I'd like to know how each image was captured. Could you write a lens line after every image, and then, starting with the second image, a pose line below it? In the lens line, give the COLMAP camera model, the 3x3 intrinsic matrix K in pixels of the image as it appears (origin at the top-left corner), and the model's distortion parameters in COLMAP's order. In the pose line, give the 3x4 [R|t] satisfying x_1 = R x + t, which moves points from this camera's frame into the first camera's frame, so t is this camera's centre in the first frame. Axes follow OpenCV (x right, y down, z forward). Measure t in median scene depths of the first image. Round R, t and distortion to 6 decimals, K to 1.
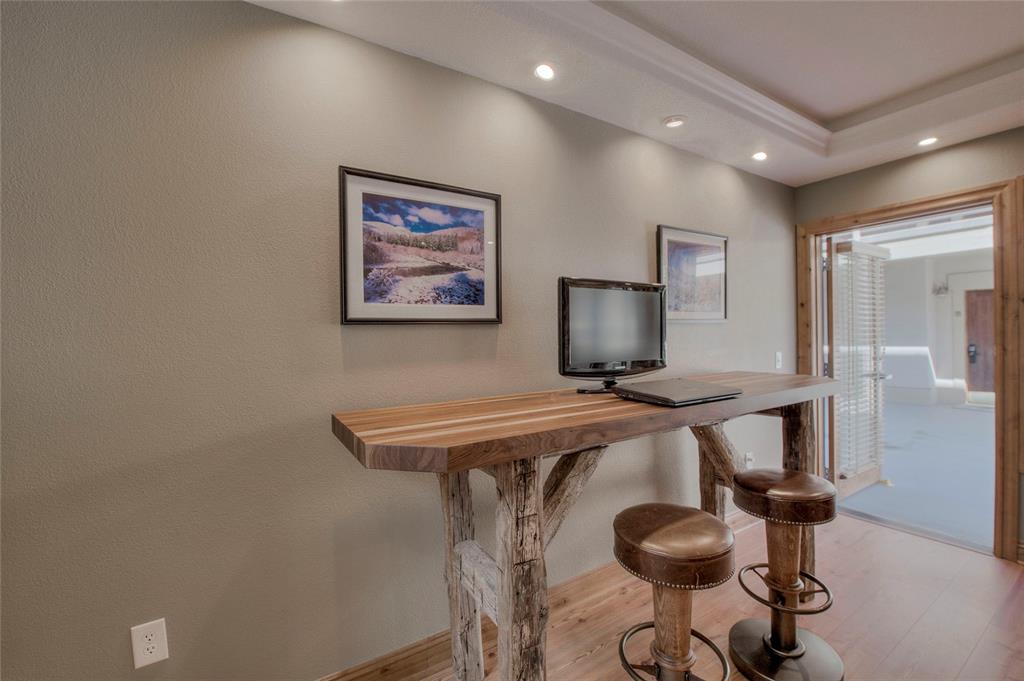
lens RADIAL K [[432.4, 0, 504.7], [0, 432.4, 341.8], [0, 0, 1]] dist [-0.017201, -0.001597]
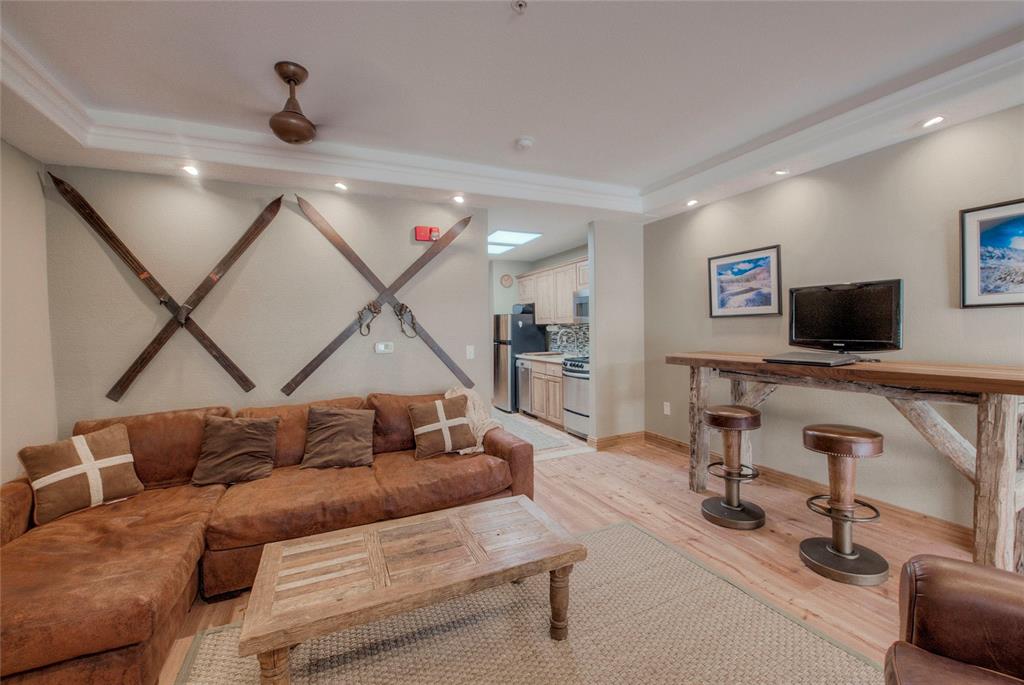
lens RADIAL K [[412.8, 0, 515.8], [0, 412.8, 342.7], [0, 0, 1]] dist [-0.016572, -0.001293]
pose [[-0.124488, 0.057812, -0.990535, 1.967980], [0.010547, 0.998322, 0.056941, -0.038841], [0.992165, -0.003359, -0.124889, 0.121145]]
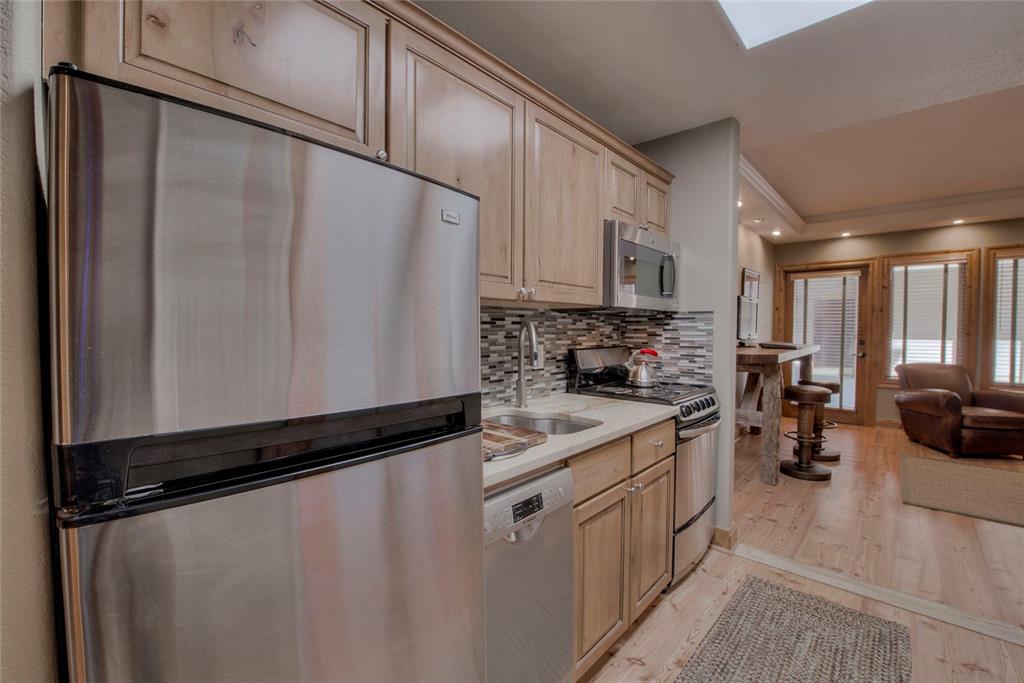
lens RADIAL K [[432.4, 0, 516.5], [0, 432.4, 342.3], [0, 0, 1]] dist [-0.017201, -0.001597]
pose [[0.962425, 0.007523, 0.271443, -1.654078], [-0.012436, 0.999788, 0.016386, 0.076363], [-0.271262, -0.019146, 0.962315, -0.884352]]
